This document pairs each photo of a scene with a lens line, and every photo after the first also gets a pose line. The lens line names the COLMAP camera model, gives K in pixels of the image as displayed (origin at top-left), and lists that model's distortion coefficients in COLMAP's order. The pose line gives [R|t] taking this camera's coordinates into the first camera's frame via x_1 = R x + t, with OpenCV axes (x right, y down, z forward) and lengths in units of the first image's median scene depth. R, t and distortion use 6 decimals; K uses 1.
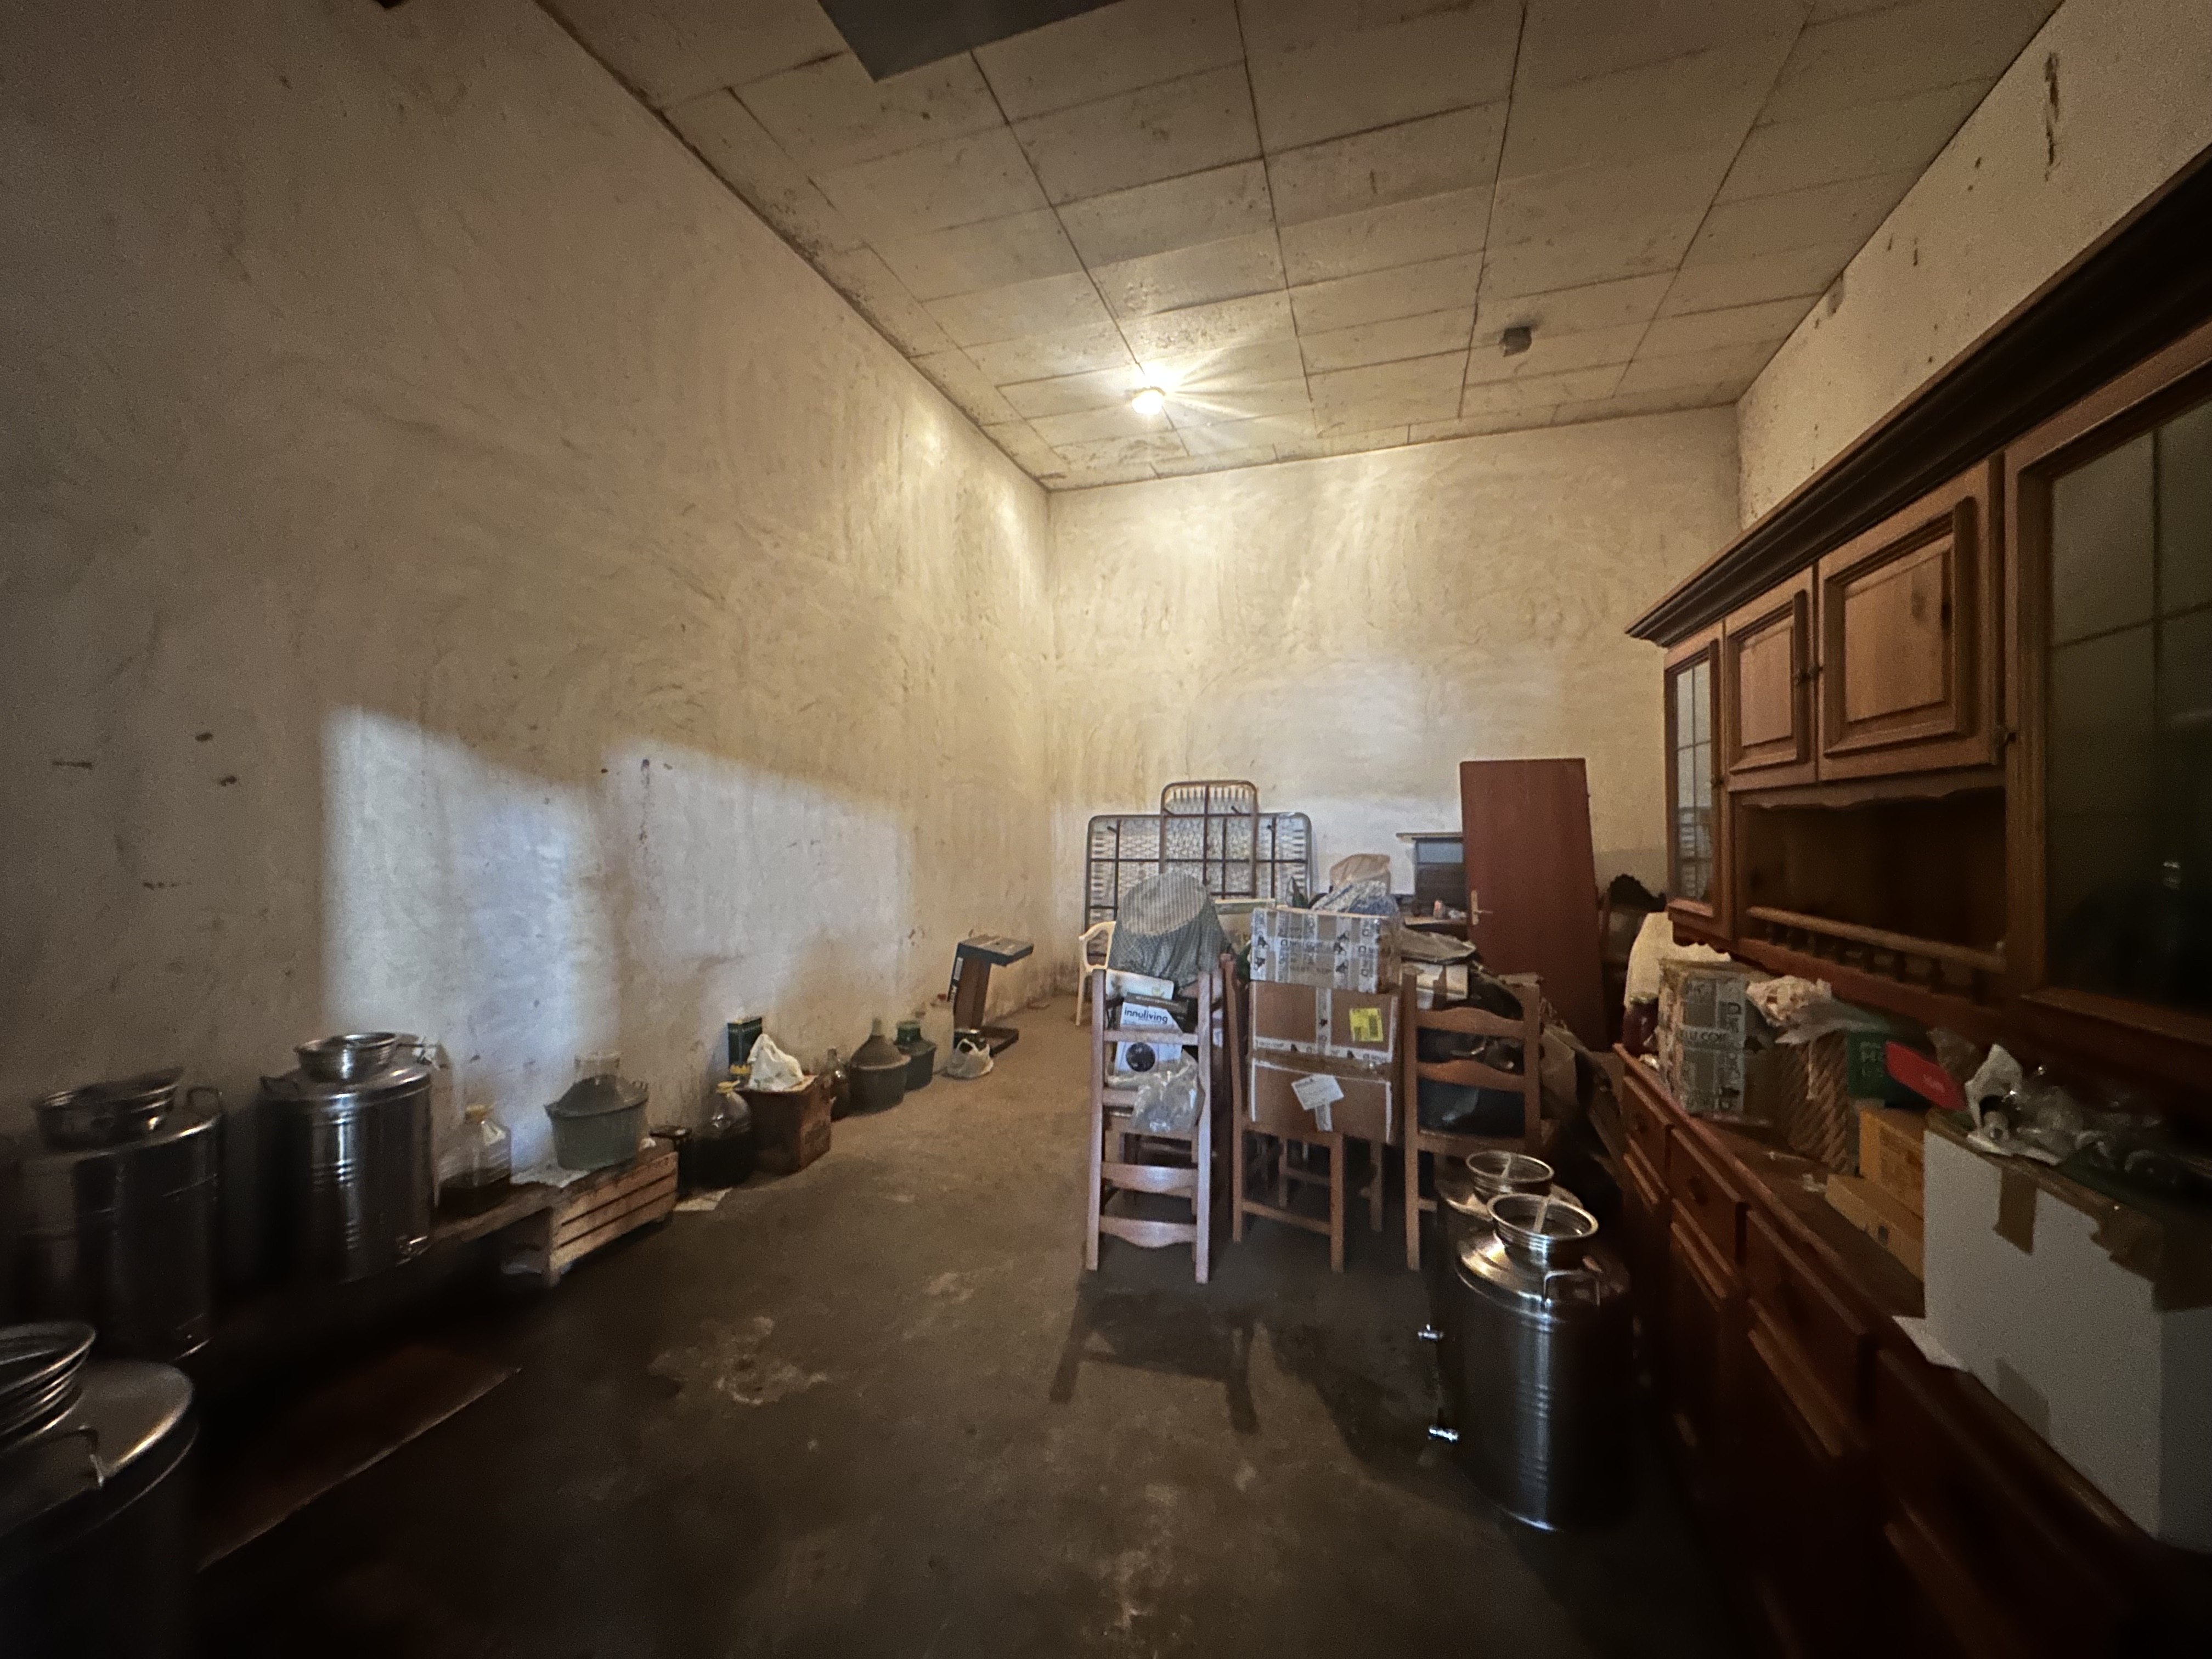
lens RADIAL K [[876.0, 0, 1105.3], [0, 876.0, 834.1], [0, 0, 1]] dist [-0.003050, 0.000547]
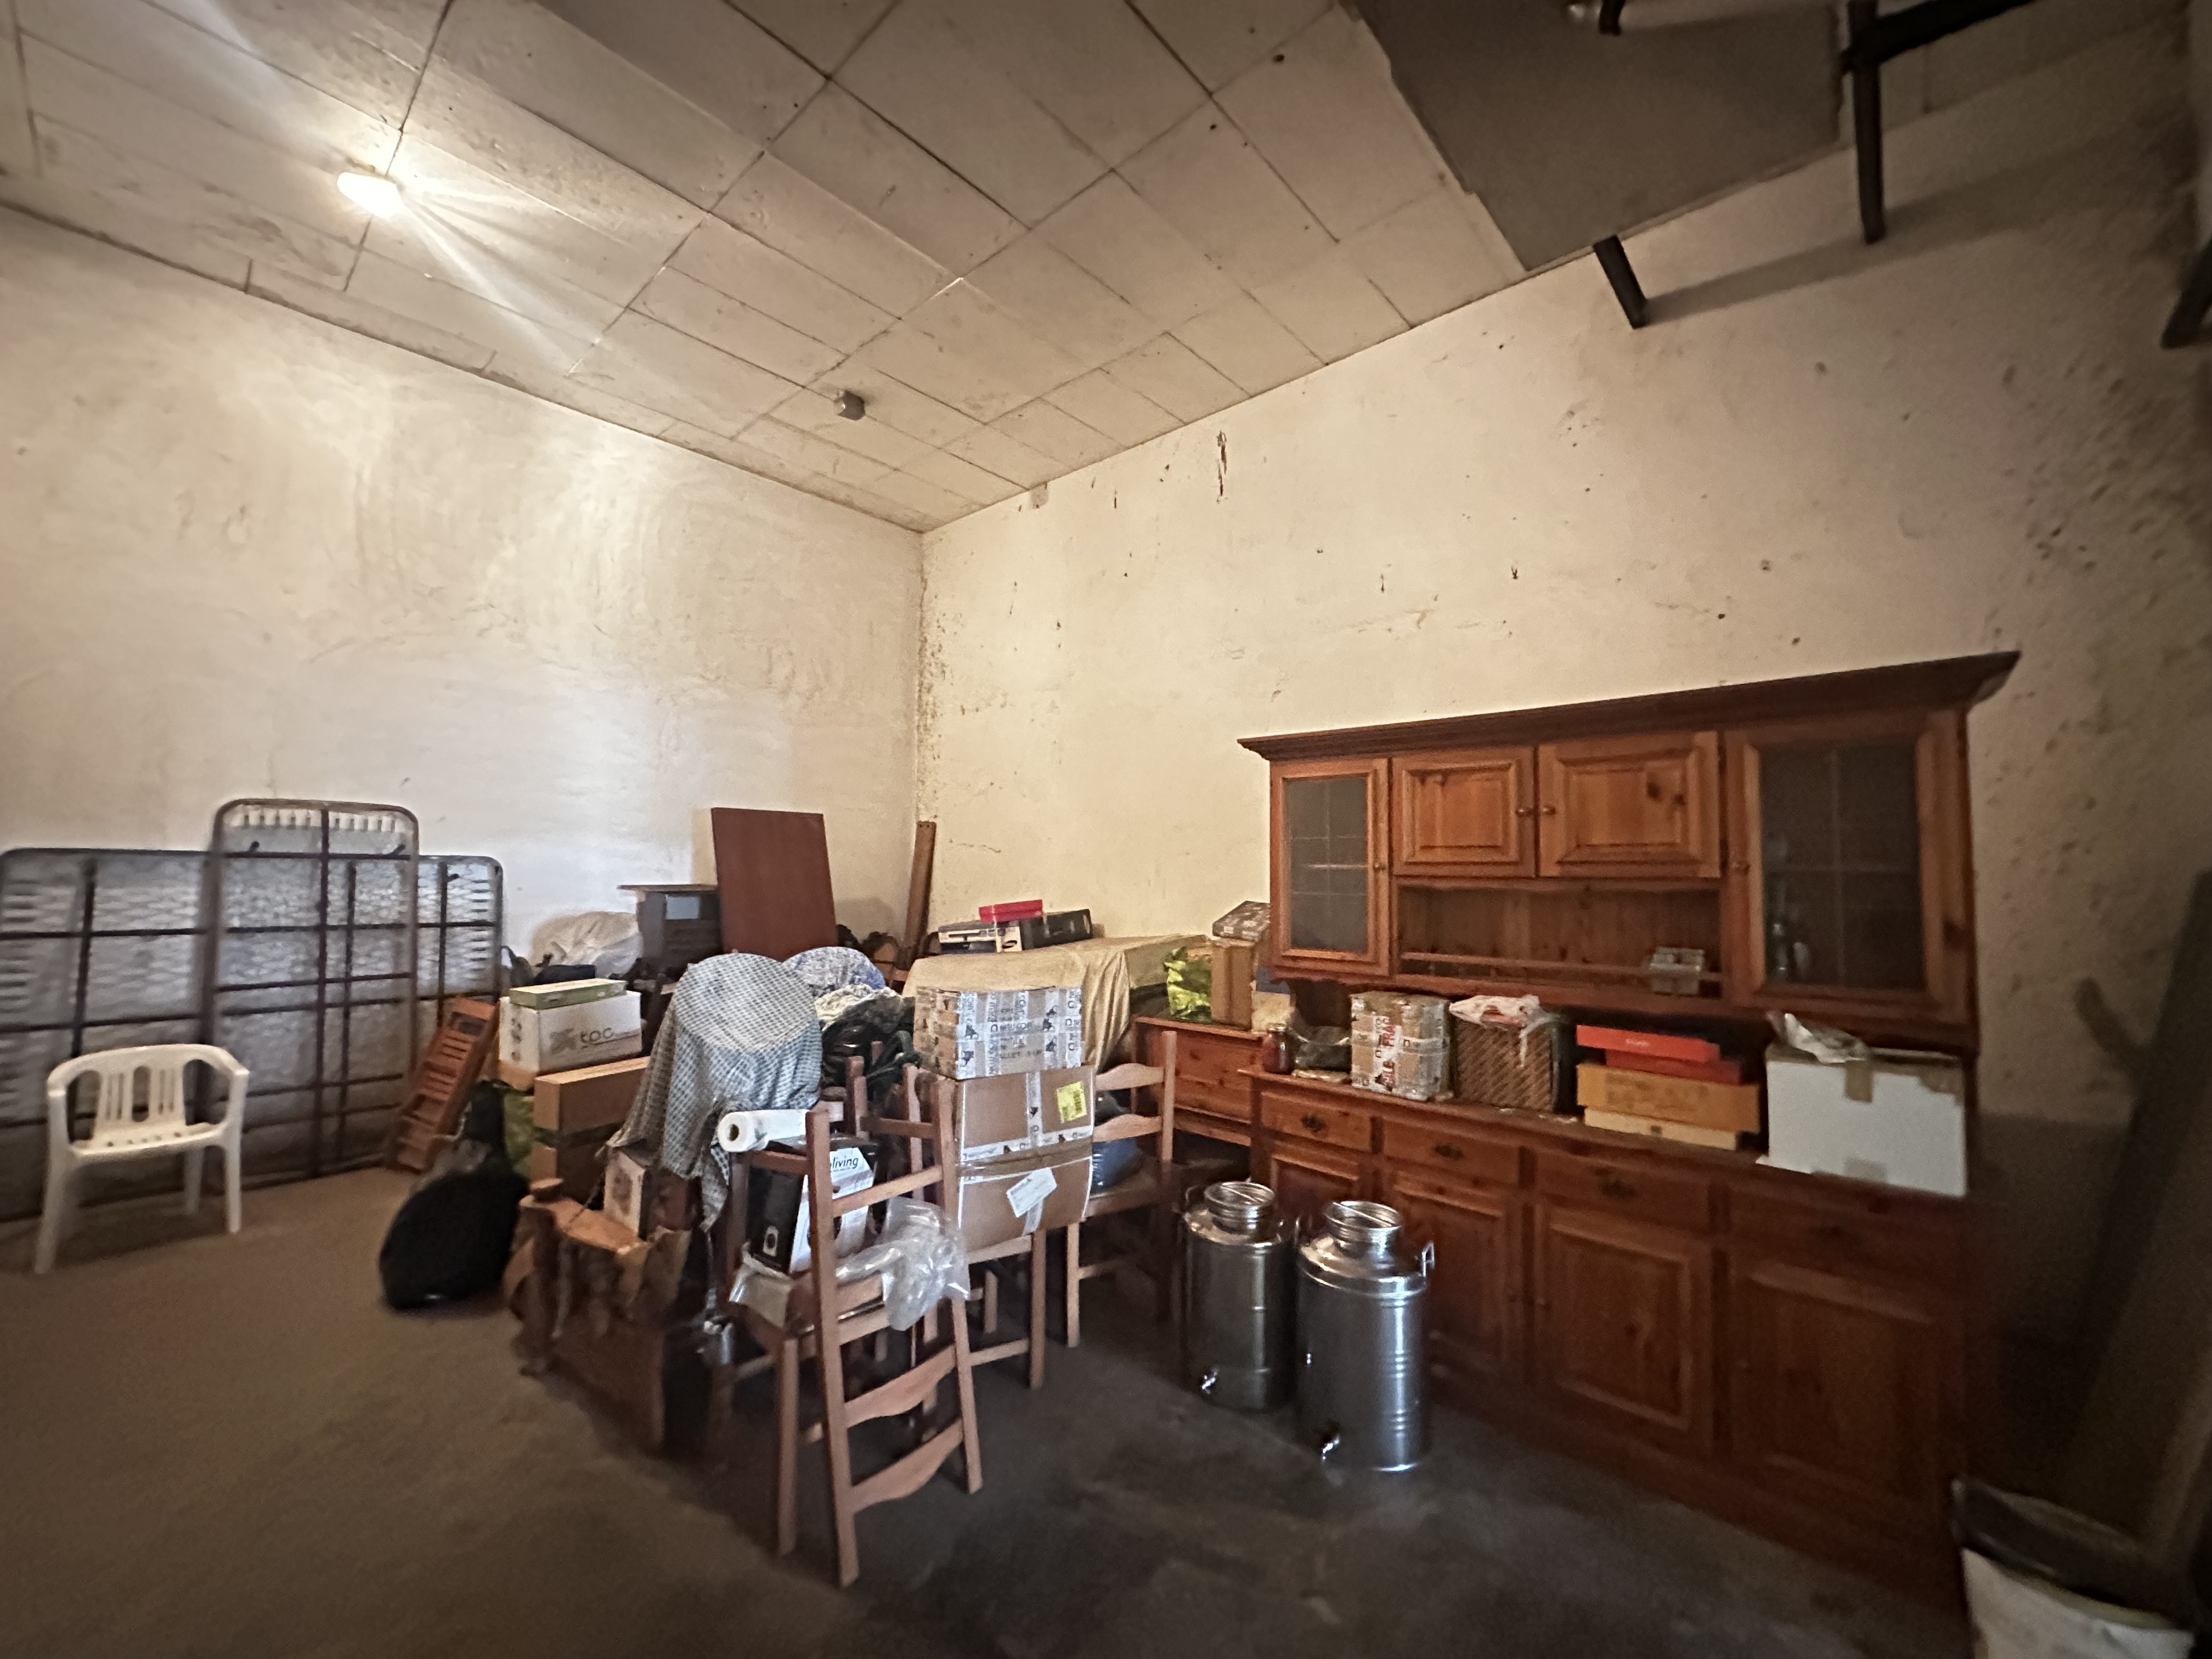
lens RADIAL K [[876.0, 0, 1105.6], [0, 876.0, 830.5], [0, 0, 1]] dist [-0.003050, 0.000547]
pose [[0.407029, 0.055487, 0.911728, -0.254247], [-0.008246, 0.998336, -0.057077, -0.009946], [-0.913378, 0.015713, 0.406809, 0.256949]]
